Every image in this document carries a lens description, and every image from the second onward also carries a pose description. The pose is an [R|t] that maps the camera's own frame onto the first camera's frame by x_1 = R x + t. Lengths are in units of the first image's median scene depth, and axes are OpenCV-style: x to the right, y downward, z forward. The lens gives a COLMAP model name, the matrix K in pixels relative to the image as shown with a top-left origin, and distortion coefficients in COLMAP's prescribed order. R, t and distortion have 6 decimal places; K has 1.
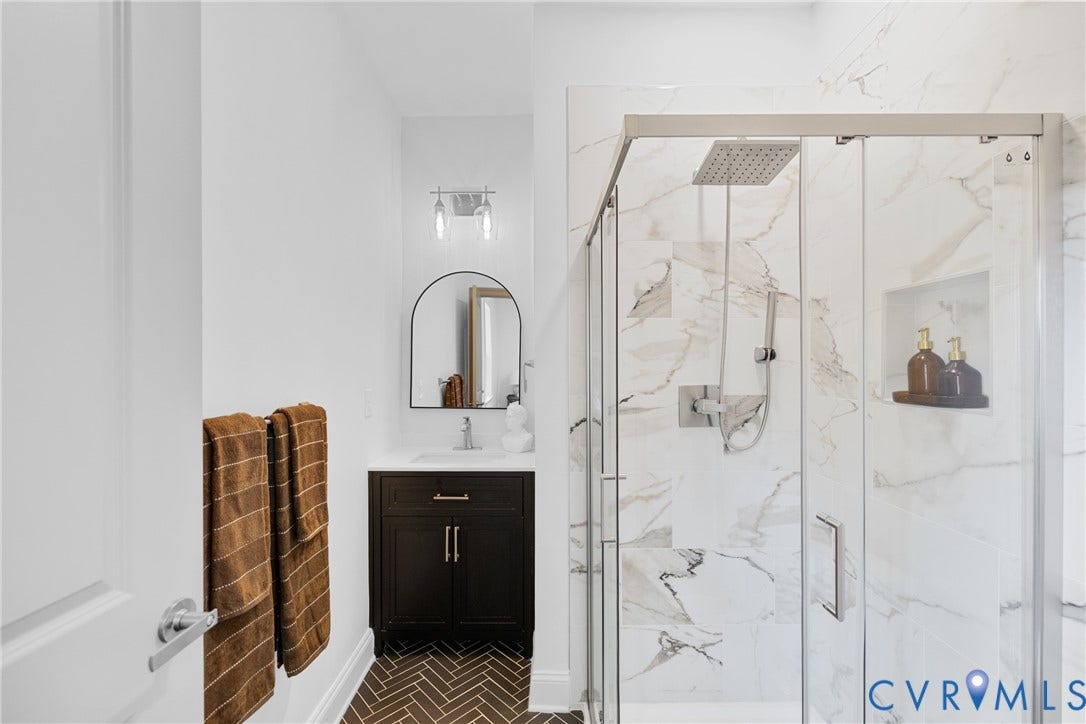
lens RADIAL K [[452.0, 0, 541.1], [0, 452.0, 363.1], [0, 0, 1]] dist [-0.000543, 0.000151]
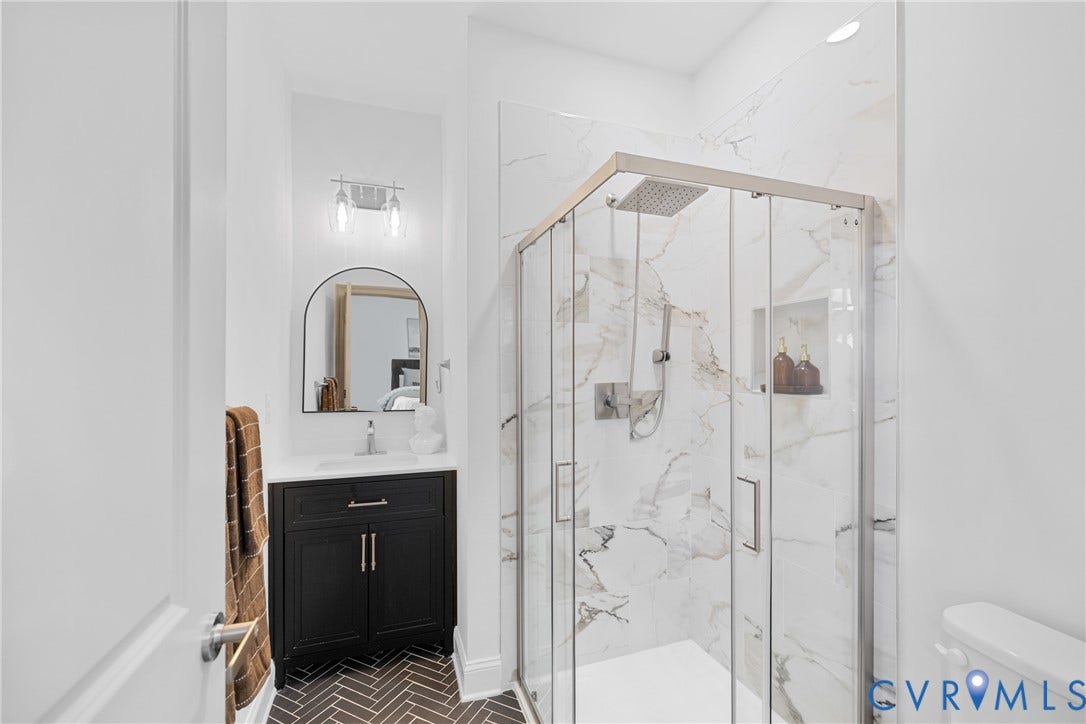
lens RADIAL K [[452.0, 0, 544.8], [0, 452.0, 365.6], [0, 0, 1]] dist [-0.000543, 0.000151]
pose [[0.944160, 0.002674, 0.329477, -0.190515], [-0.001436, 0.999991, -0.004002, 0.010422], [-0.329485, 0.003305, 0.944155, -0.031521]]
